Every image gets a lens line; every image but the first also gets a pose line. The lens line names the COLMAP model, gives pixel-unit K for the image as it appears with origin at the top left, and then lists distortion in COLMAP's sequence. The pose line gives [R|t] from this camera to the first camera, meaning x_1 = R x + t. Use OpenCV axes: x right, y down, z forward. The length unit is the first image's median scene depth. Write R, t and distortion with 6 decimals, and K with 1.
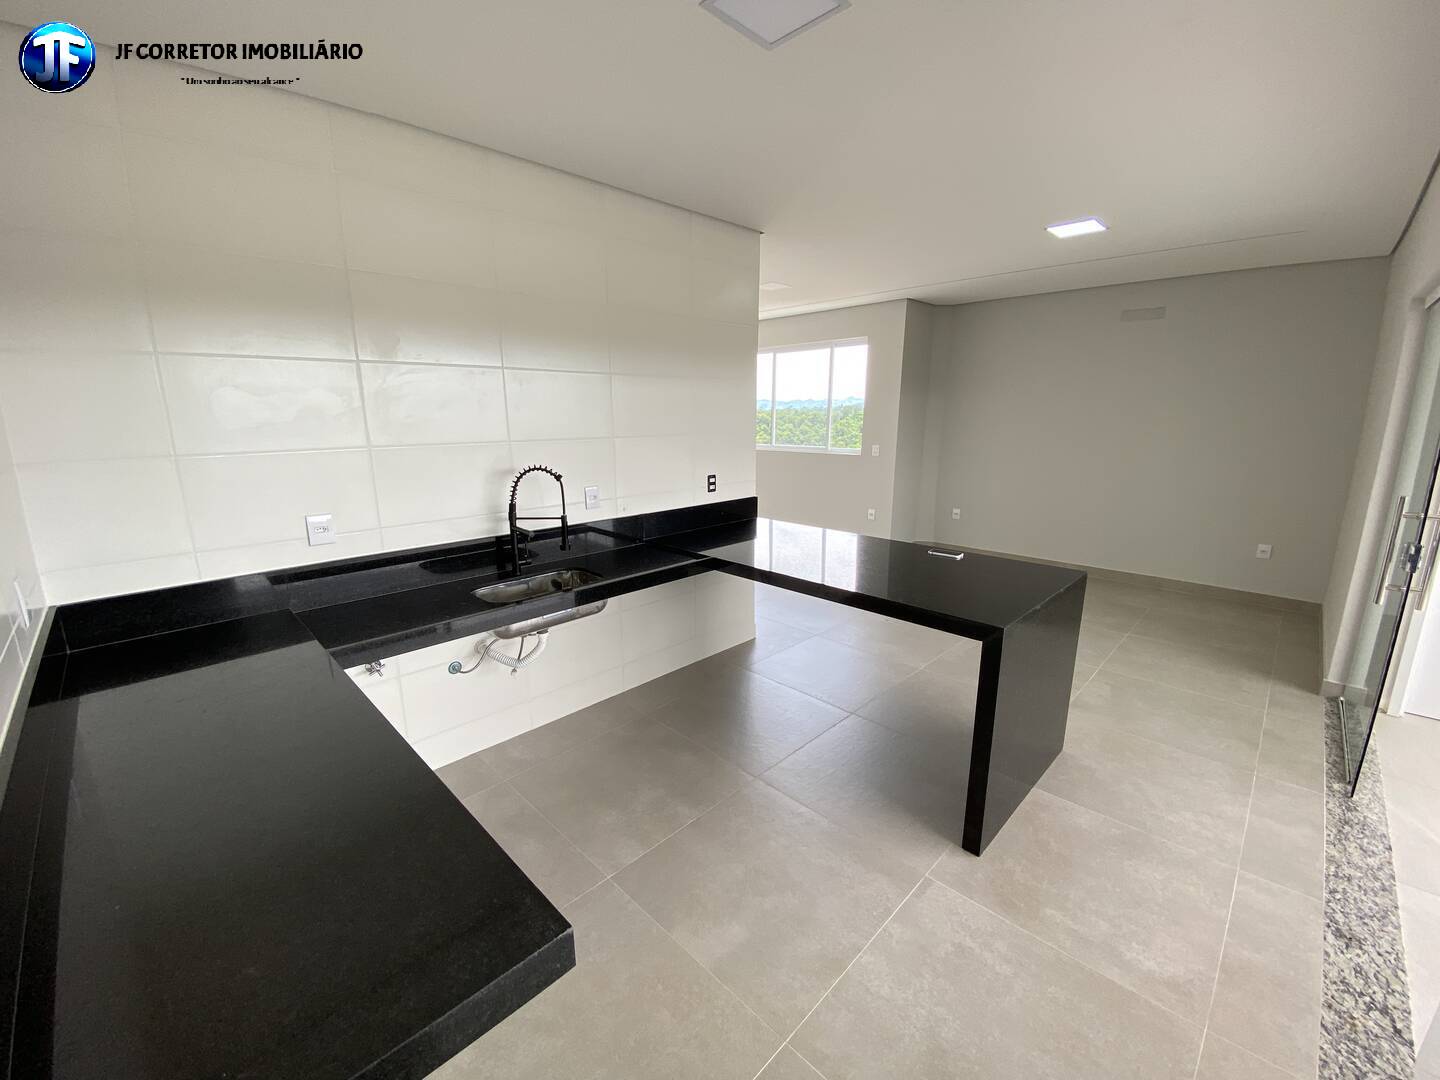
lens RADIAL K [[592.6, 0, 714.5], [0, 592.6, 547.1], [0, 0, 1]] dist [-0.006375, -0.007470]
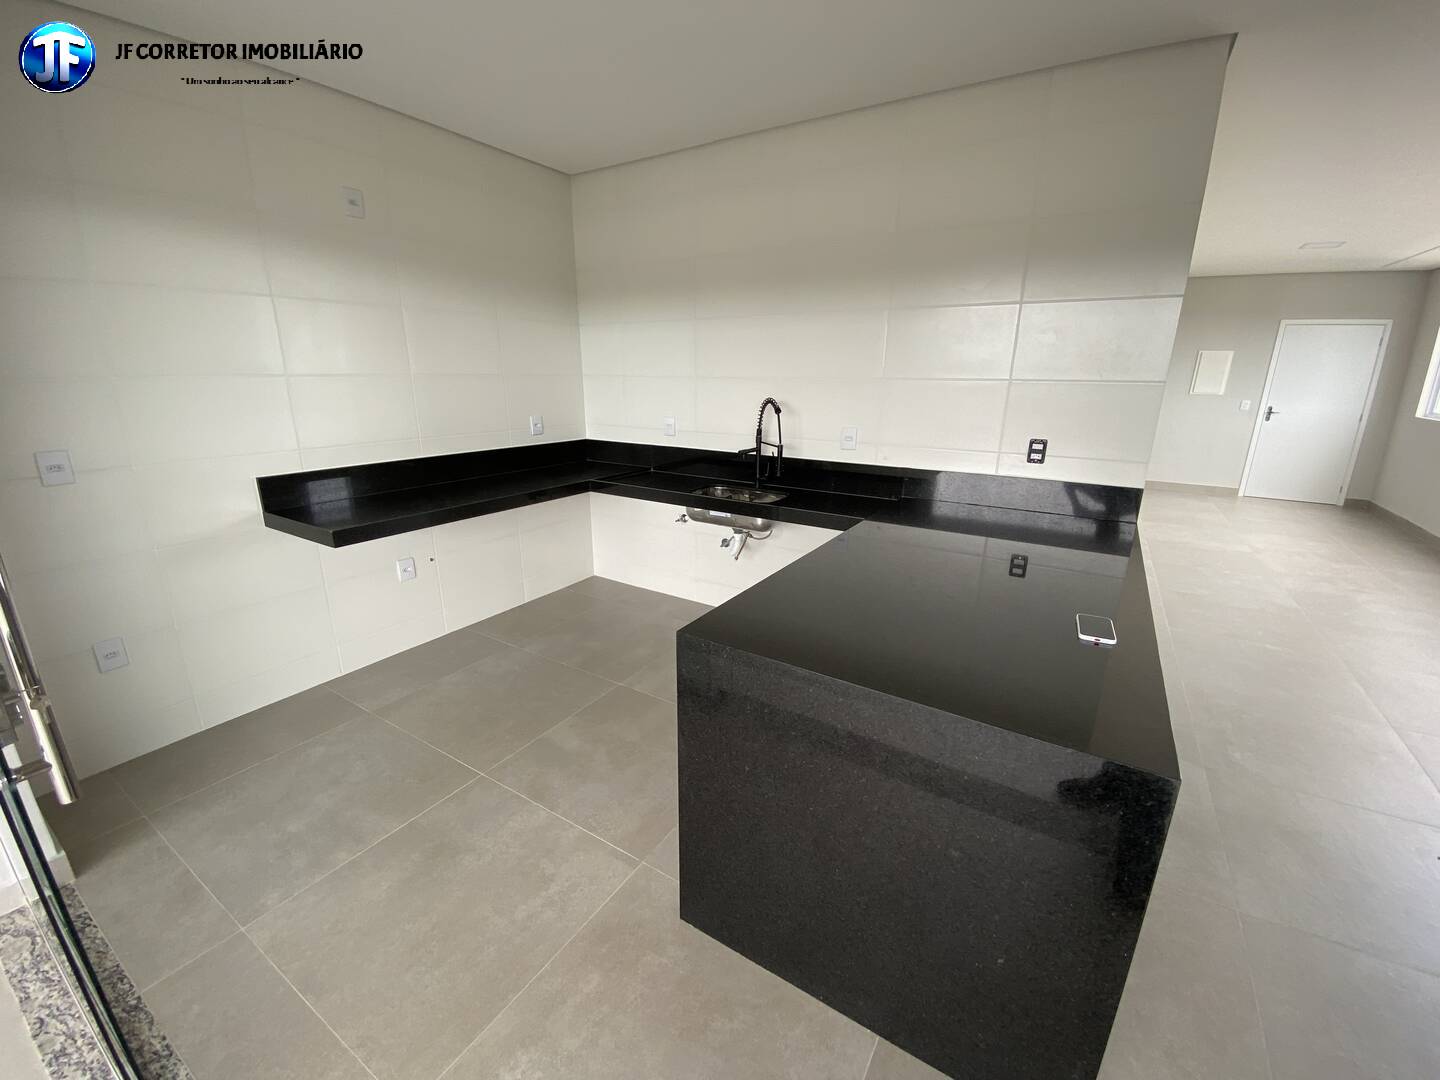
lens RADIAL K [[592.6, 0, 715.2], [0, 592.6, 542.0], [0, 0, 1]] dist [-0.006375, -0.007470]
pose [[0.220314, 0.283406, -0.933350, 1.096869], [-0.237076, 0.943727, 0.230596, -0.134224], [0.946180, 0.170472, 0.275105, 0.786599]]
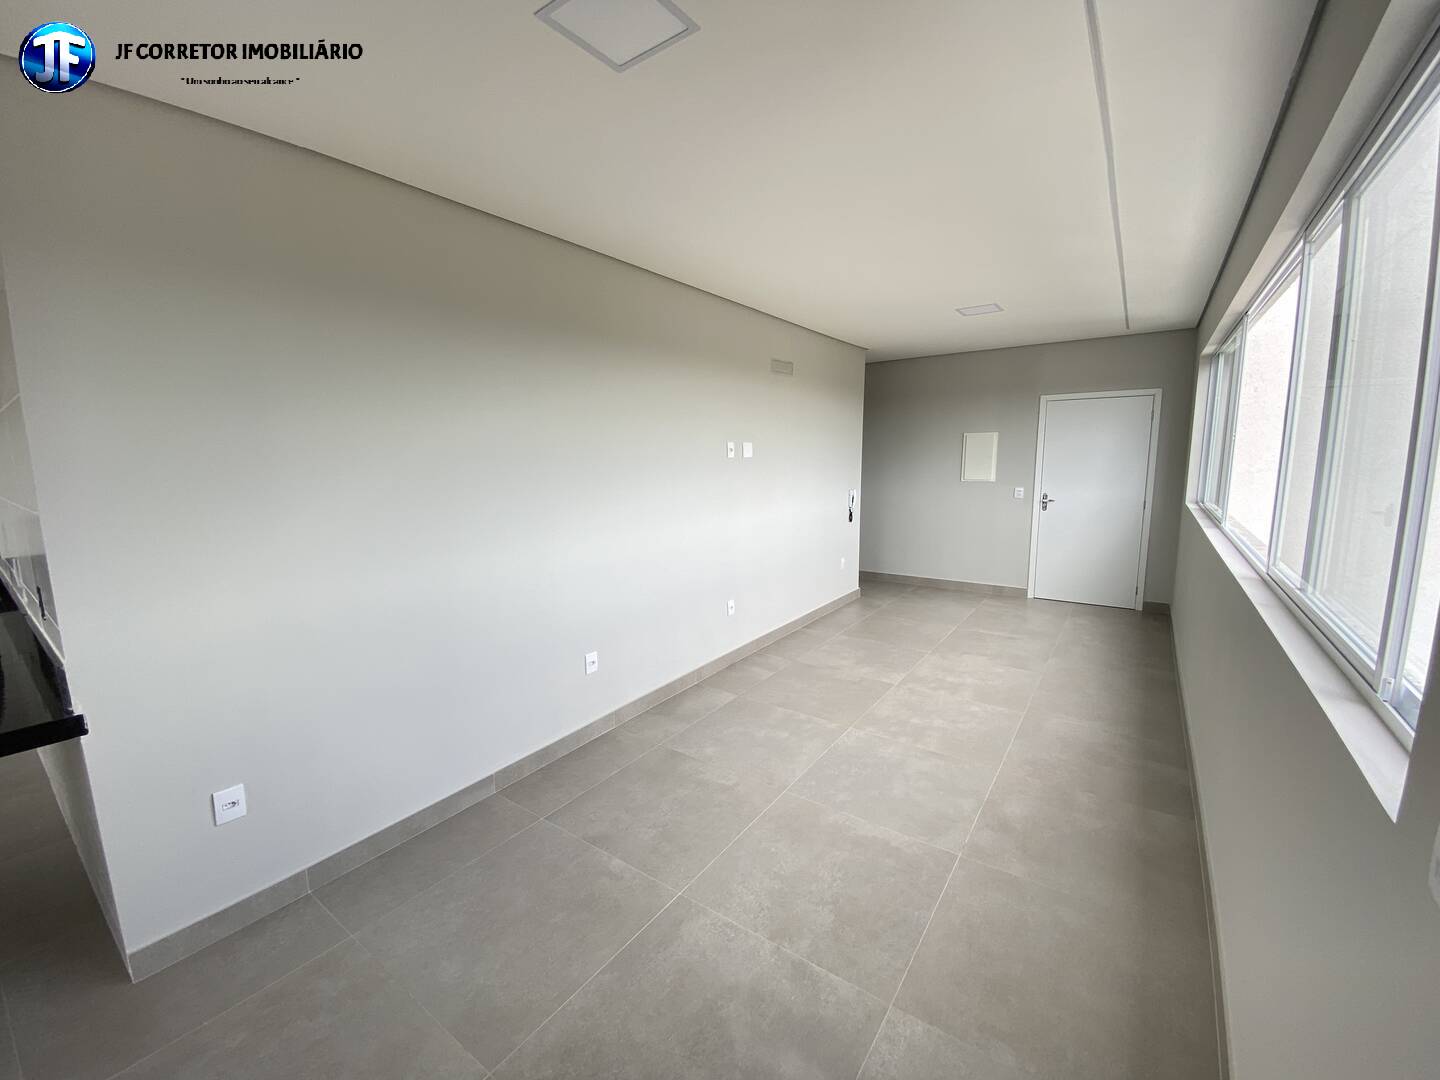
lens RADIAL K [[592.6, 0, 696.1], [0, 592.6, 541.4], [0, 0, 1]] dist [-0.006375, -0.007470]
pose [[0.143355, 0.147177, -0.978667, 1.063417], [-0.212168, 0.970459, 0.114864, -0.612490], [0.966661, 0.191175, 0.170347, 2.570617]]
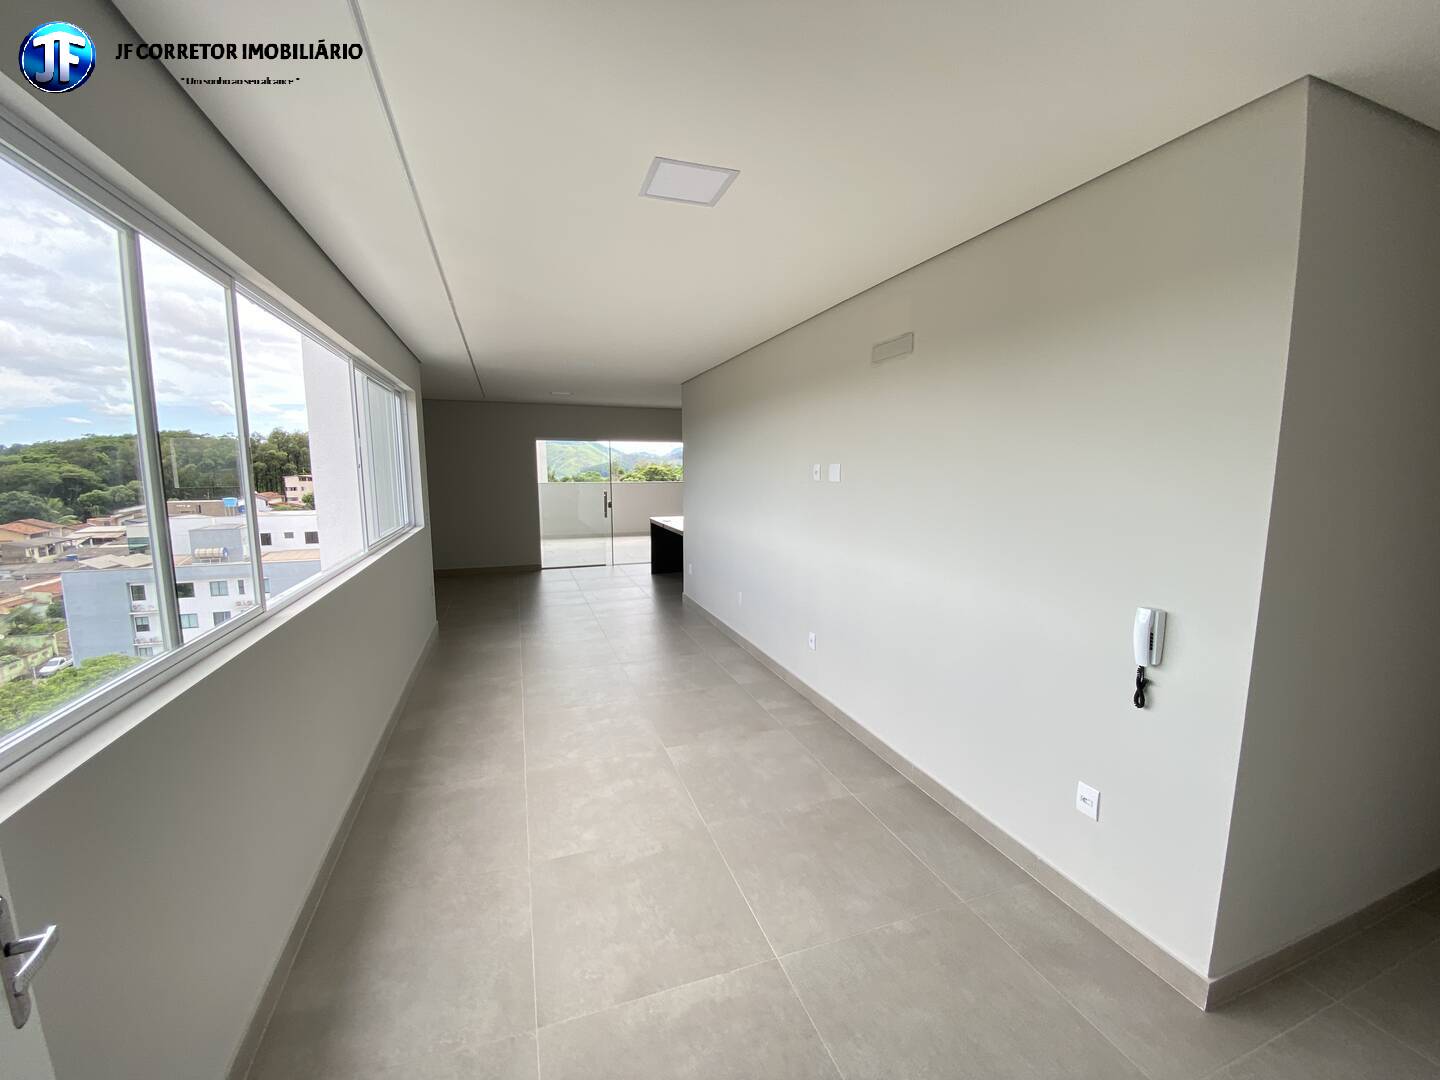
lens RADIAL K [[592.6, 0, 720.0], [0, 592.6, 548.3], [0, 0, 1]] dist [-0.006375, -0.007470]
pose [[-0.900386, -0.057386, 0.431291, -1.596309], [0.105342, 0.933019, 0.344061, -1.182981], [-0.422147, 0.355221, -0.834033, 4.834322]]
